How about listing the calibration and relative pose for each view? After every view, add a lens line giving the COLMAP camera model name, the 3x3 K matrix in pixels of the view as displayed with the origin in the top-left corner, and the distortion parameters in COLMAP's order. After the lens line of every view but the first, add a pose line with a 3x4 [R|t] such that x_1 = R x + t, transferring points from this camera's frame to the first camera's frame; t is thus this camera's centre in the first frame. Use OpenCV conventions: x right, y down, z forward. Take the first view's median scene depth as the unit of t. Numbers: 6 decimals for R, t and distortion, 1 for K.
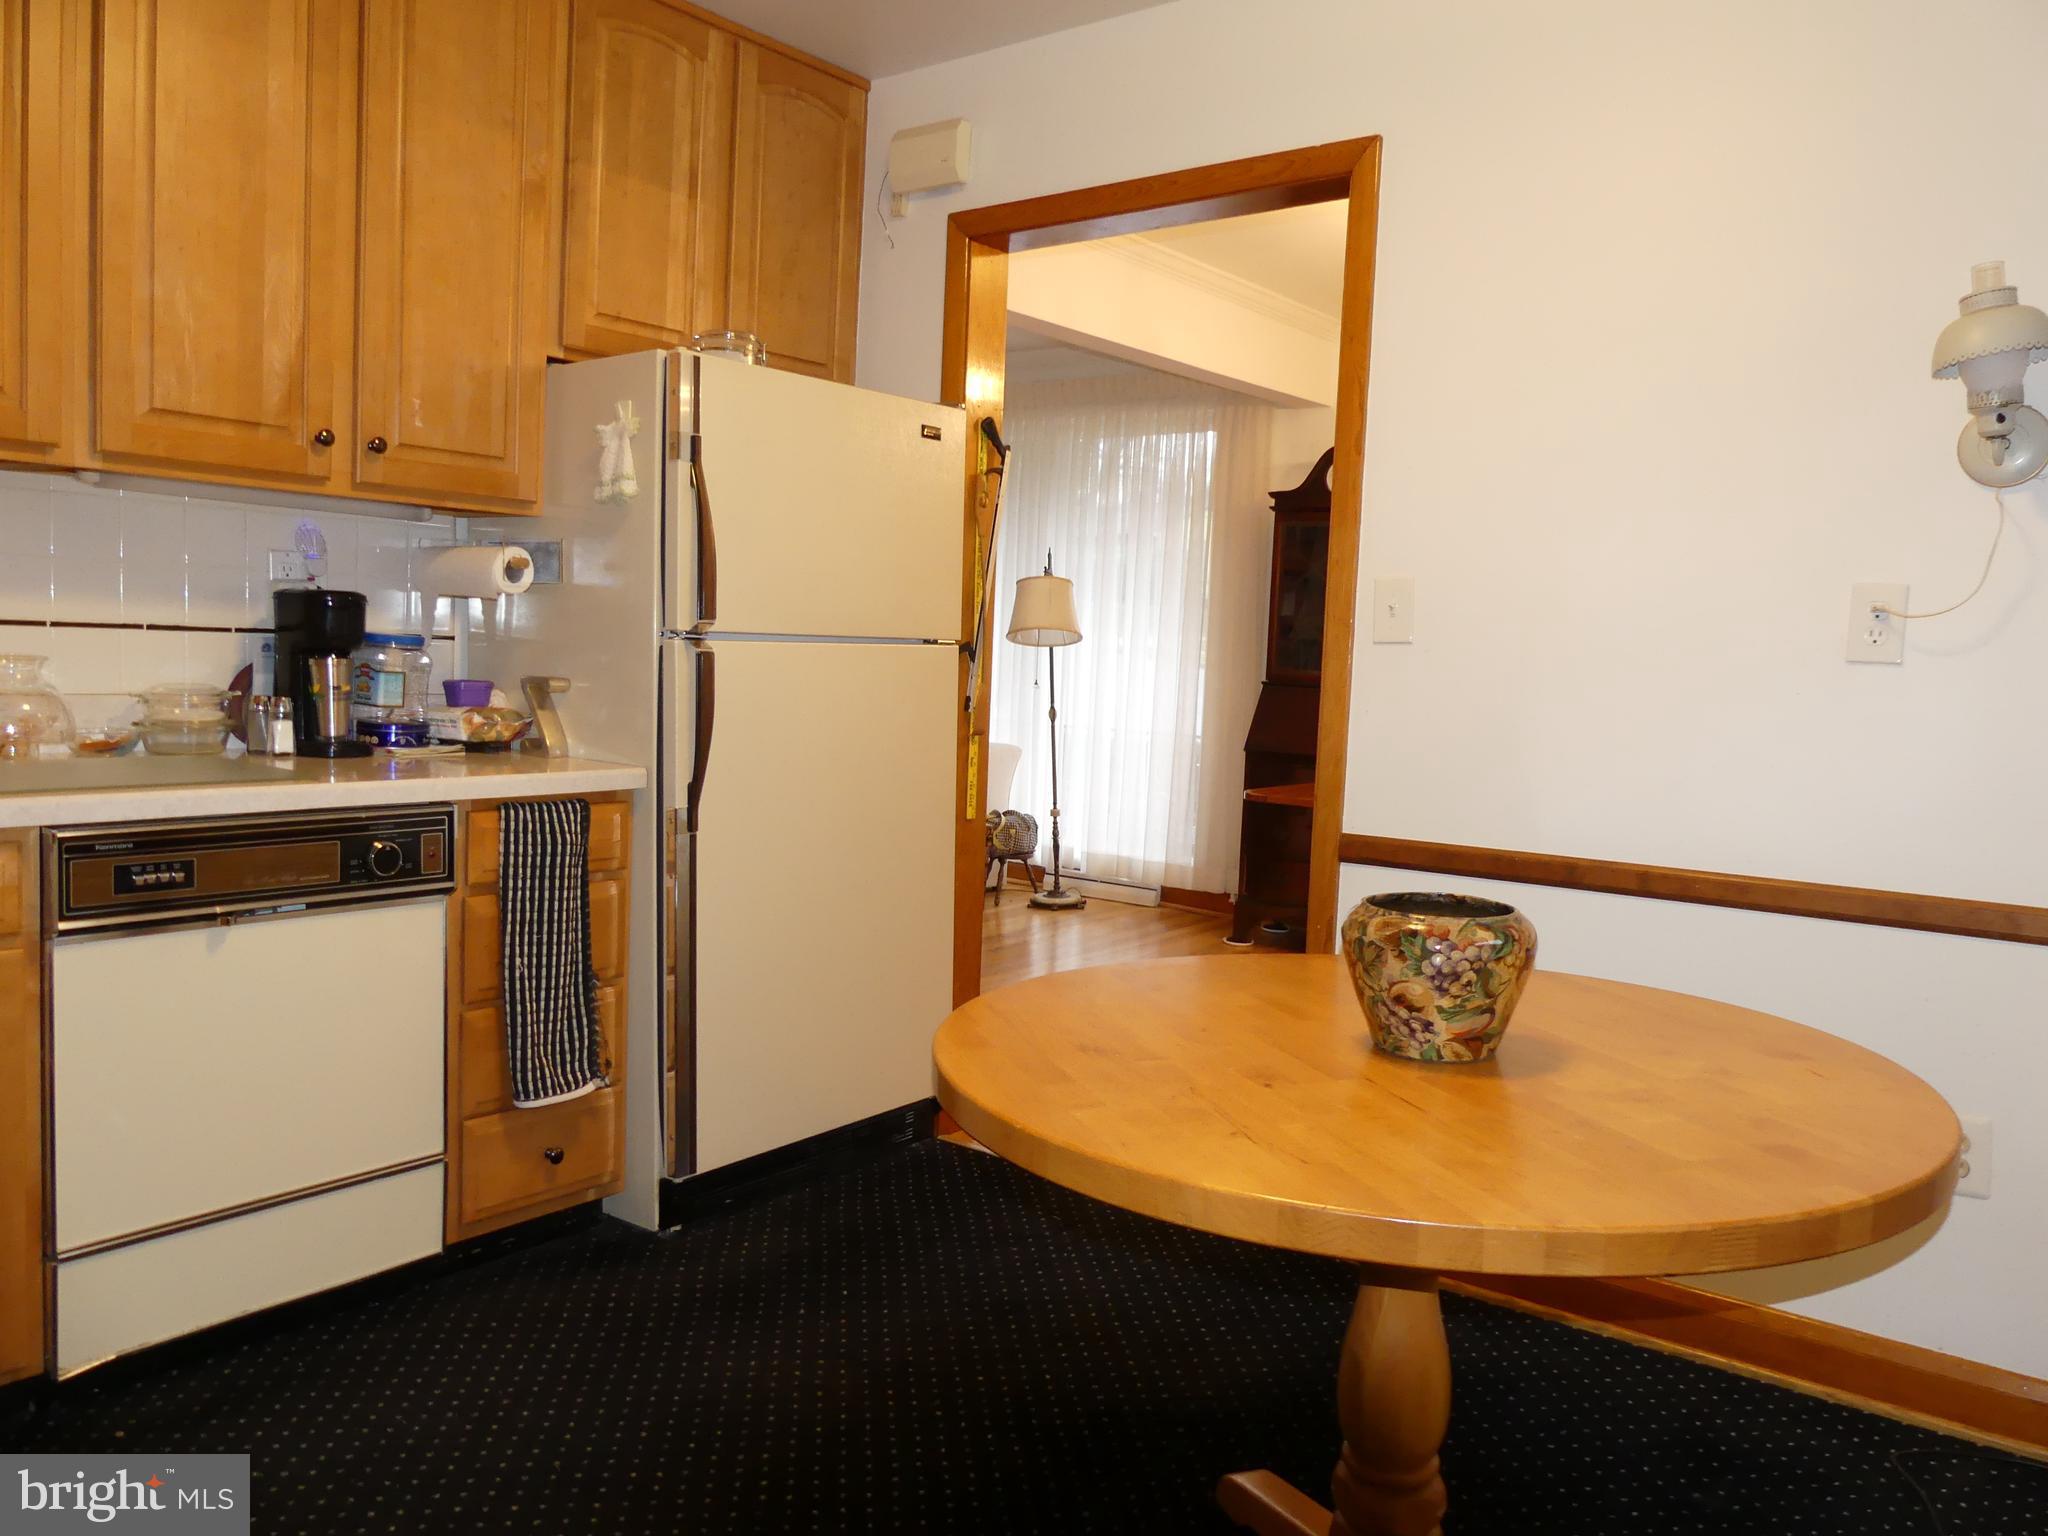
lens RADIAL K [[1518.7, 0, 1024.0], [0, 1518.7, 768.0], [0, 0, 1]] dist [-0.062826, 0.039722]
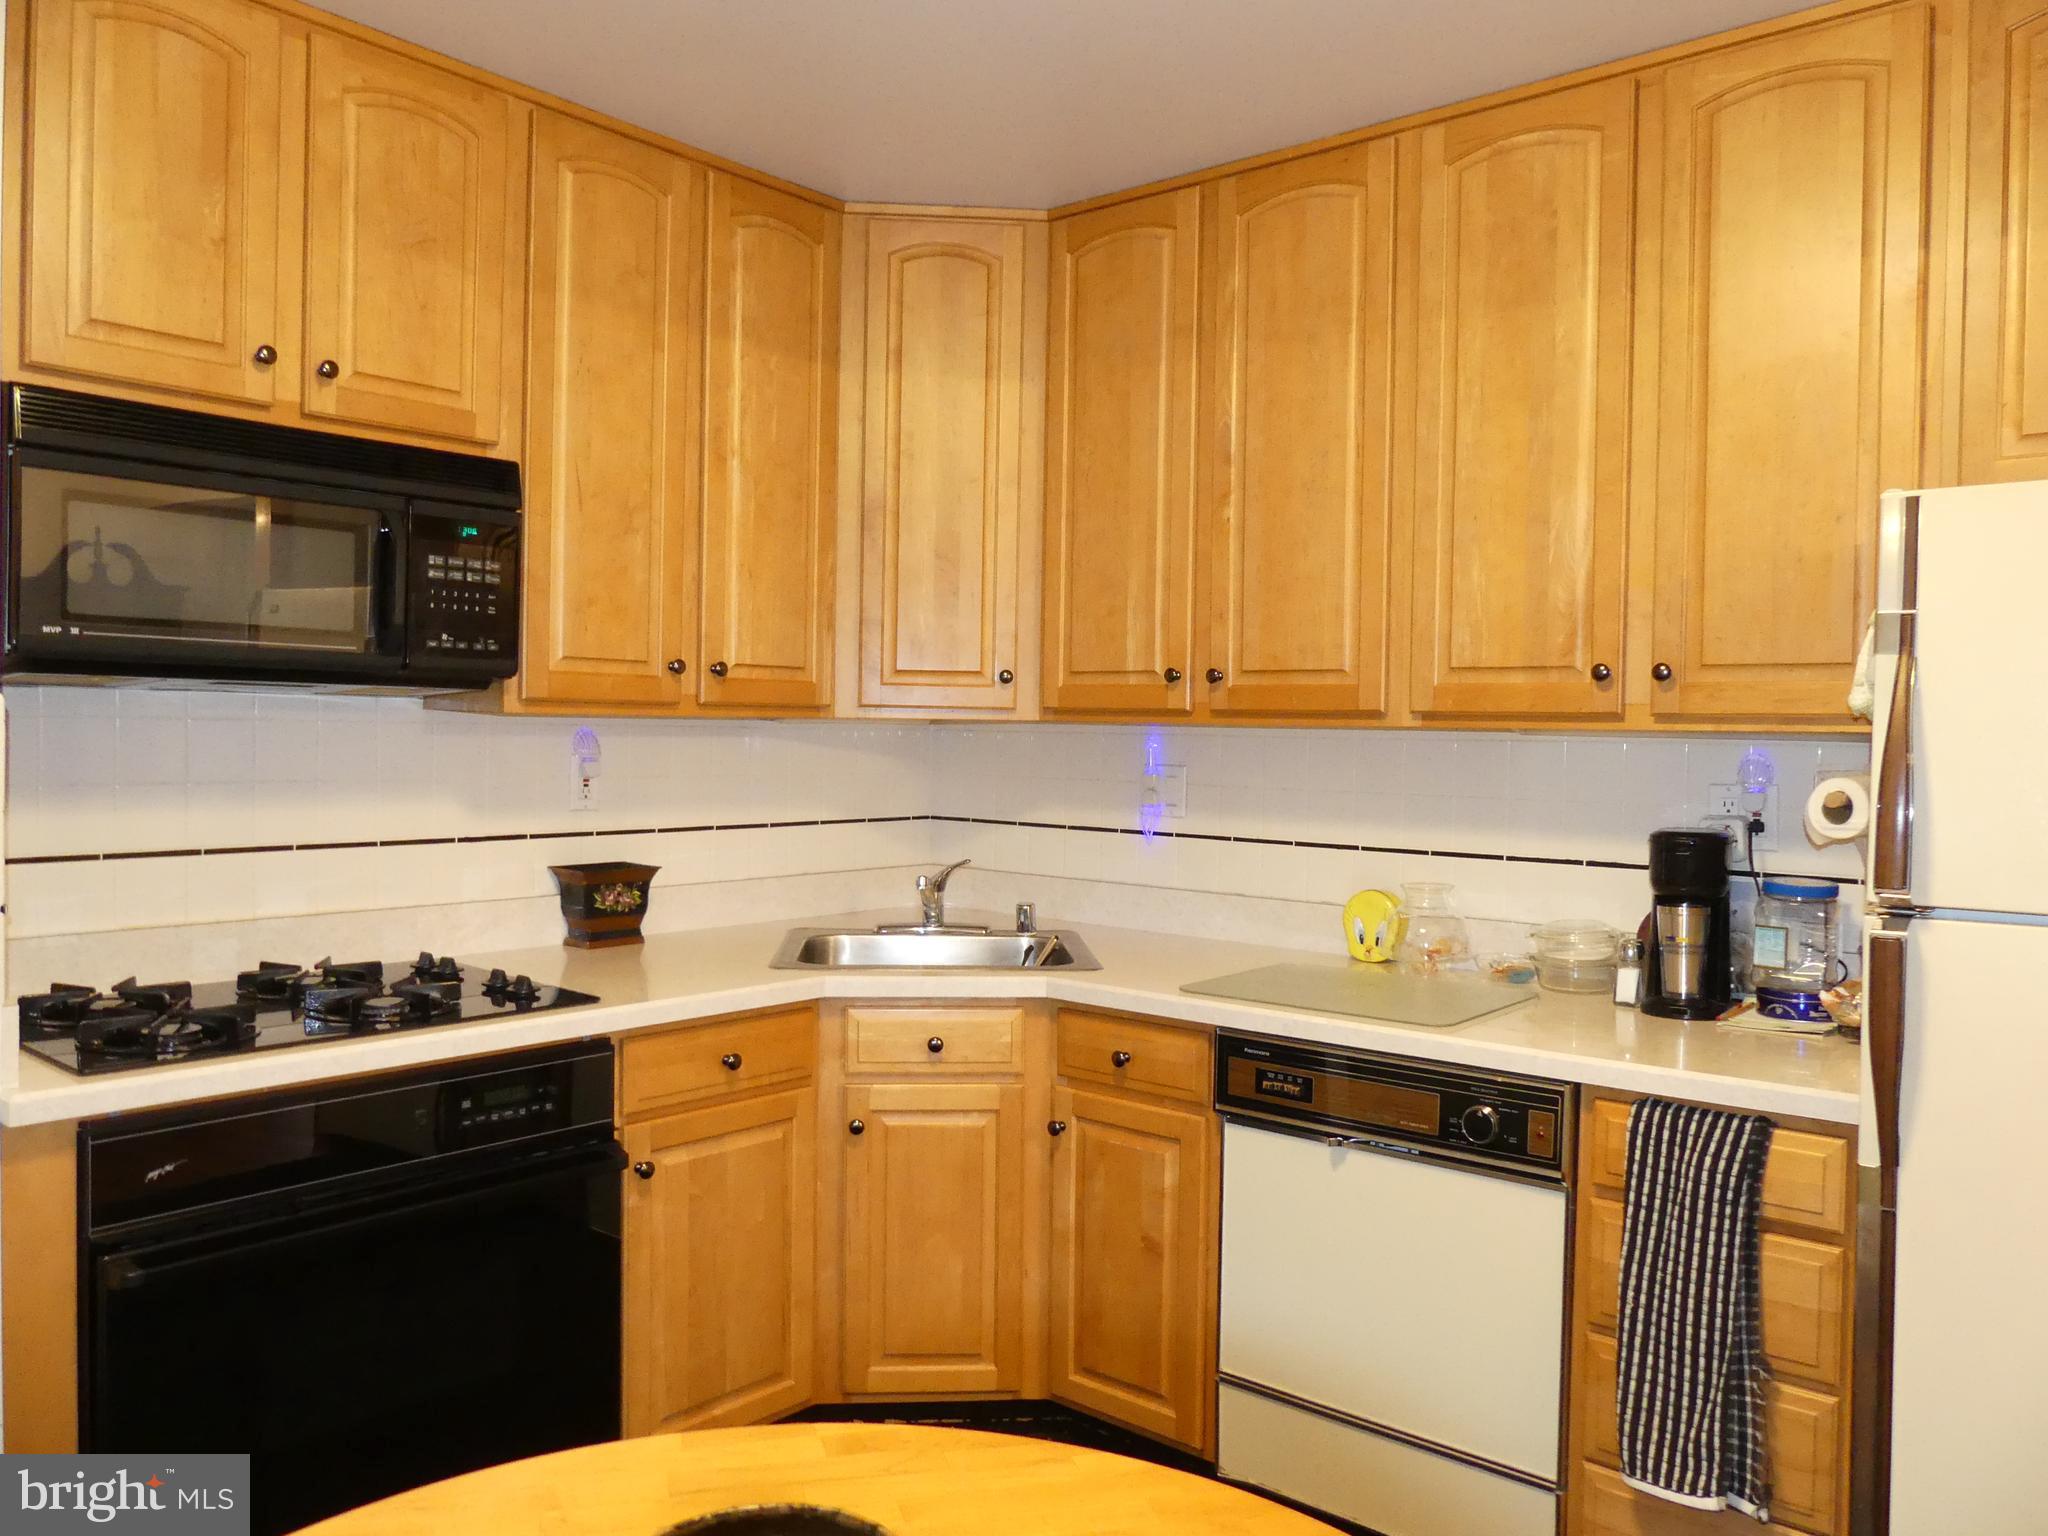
lens RADIAL K [[1536.1, 0, 1033.2], [0, 1536.1, 780.7], [0, 0, 1]] dist [-0.047551, 0.037897]
pose [[-0.054990, -0.012134, -0.998413, 0.508355], [-0.096806, 0.995280, -0.006764, -0.112183], [0.993783, 0.096280, -0.055905, 0.706504]]
